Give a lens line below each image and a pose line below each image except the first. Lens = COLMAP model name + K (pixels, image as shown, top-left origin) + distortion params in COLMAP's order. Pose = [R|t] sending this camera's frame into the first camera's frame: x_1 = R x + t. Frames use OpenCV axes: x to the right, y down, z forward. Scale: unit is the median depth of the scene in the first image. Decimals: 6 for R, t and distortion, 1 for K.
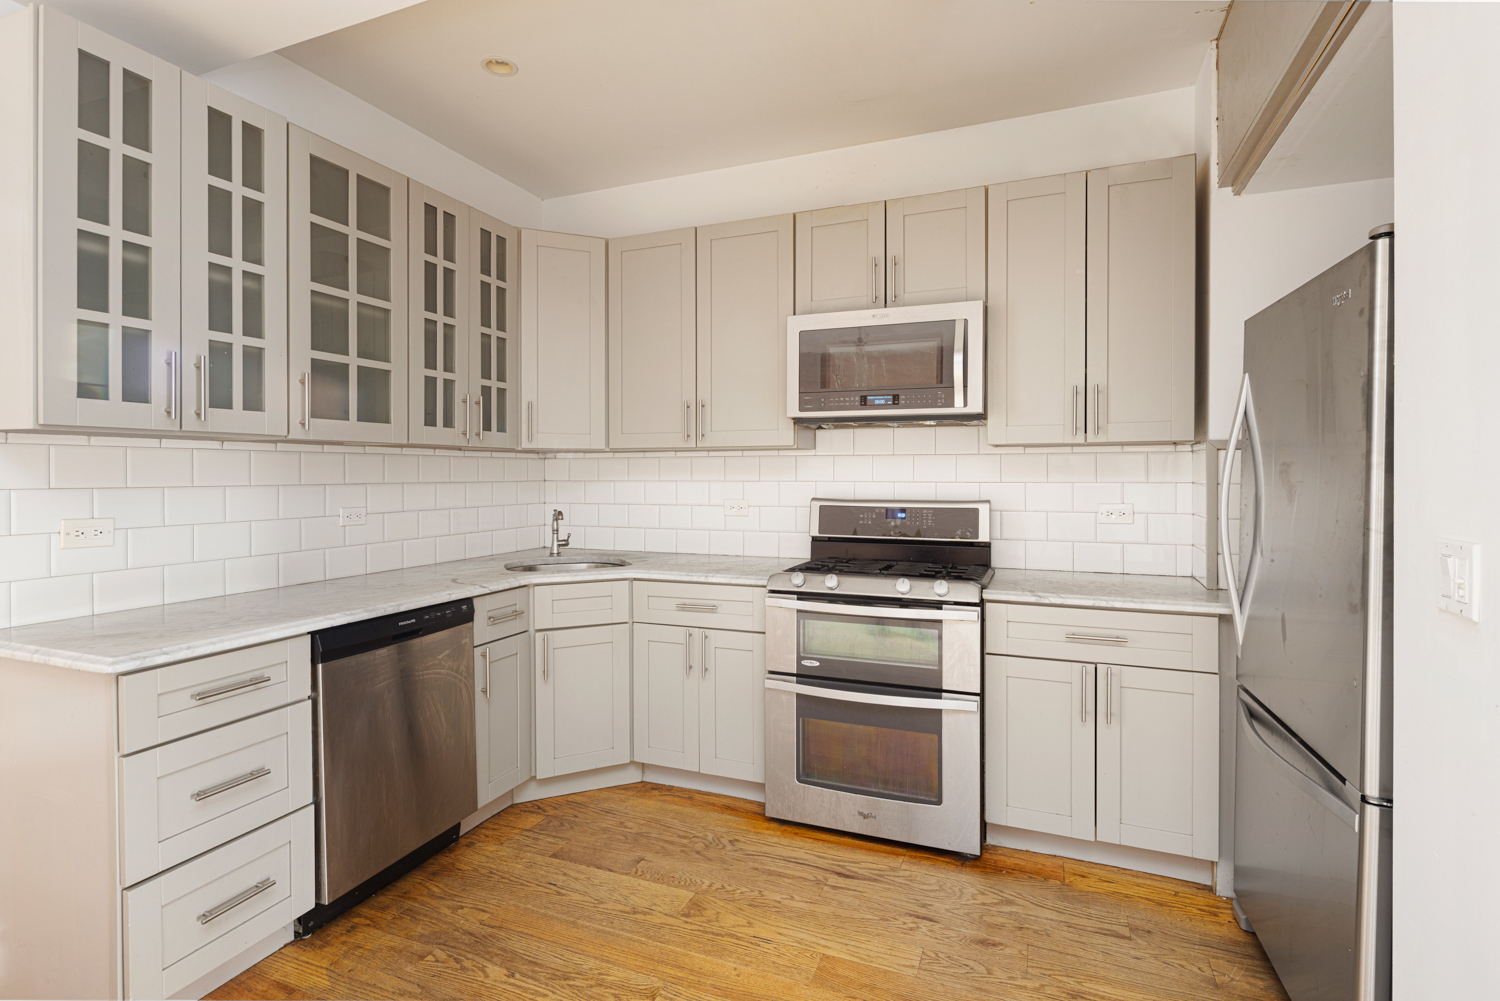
lens RADIAL K [[732.1, 0, 738.0], [0, 732.1, 479.6], [0, 0, 1]] dist [-0.001577, -0.000123]
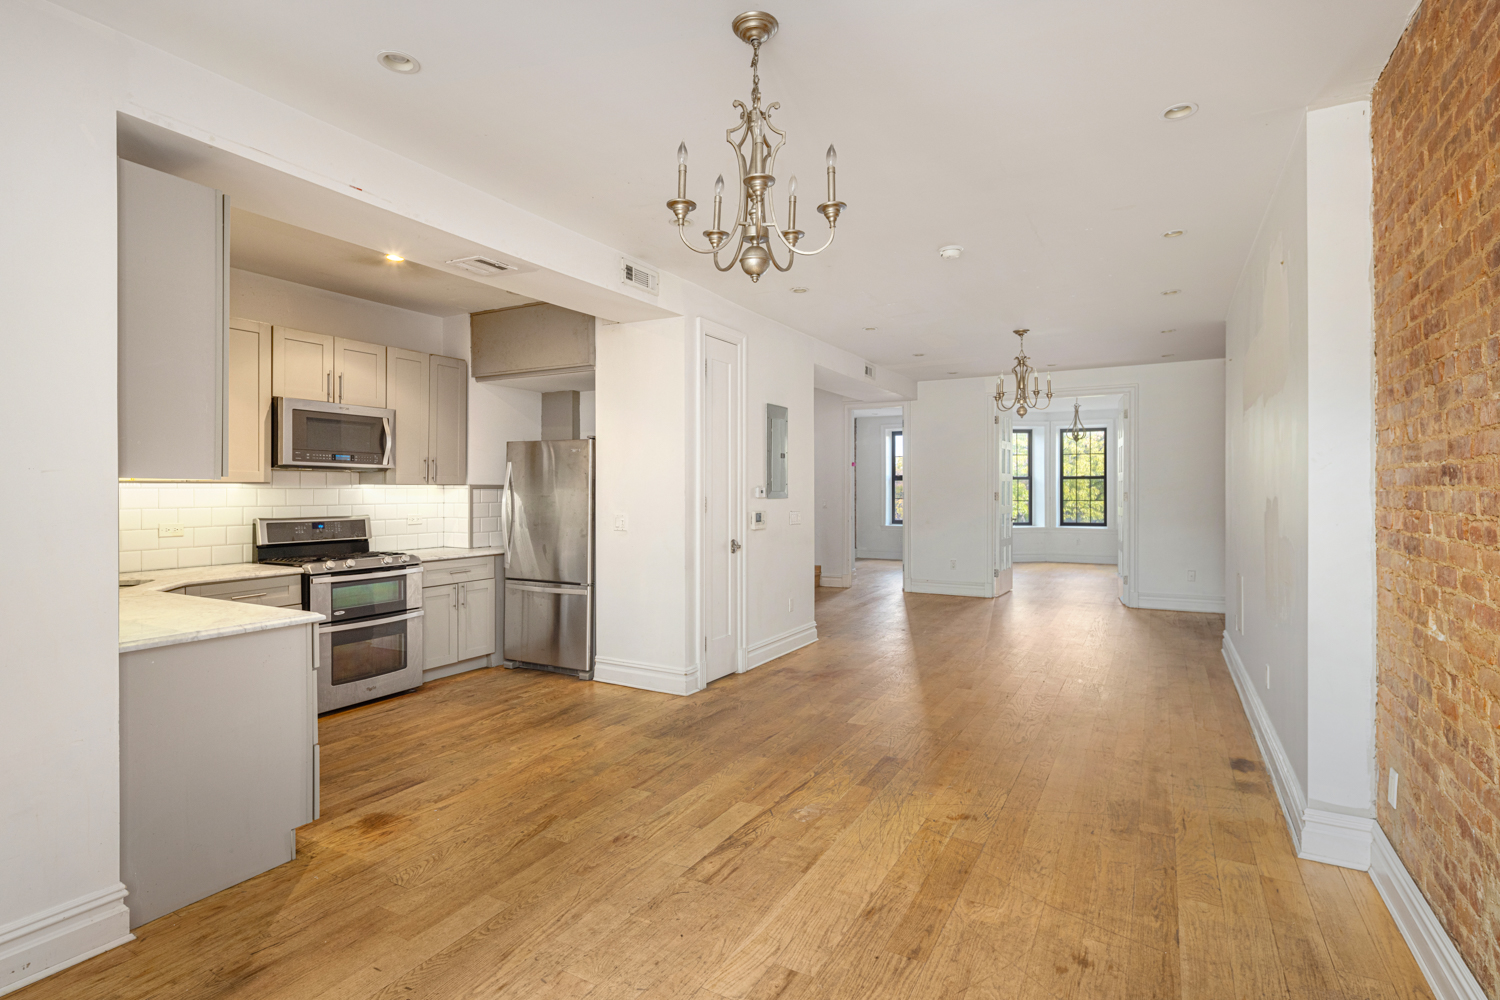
lens RADIAL K [[732.1, 0, 740.6], [0, 732.1, 491.6], [0, 0, 1]] dist [-0.001577, -0.000123]
pose [[0.126801, -0.002570, 0.991925, -1.694591], [0.010852, 0.999940, 0.001204, -0.026413], [-0.991869, 0.010612, 0.126822, -0.166365]]
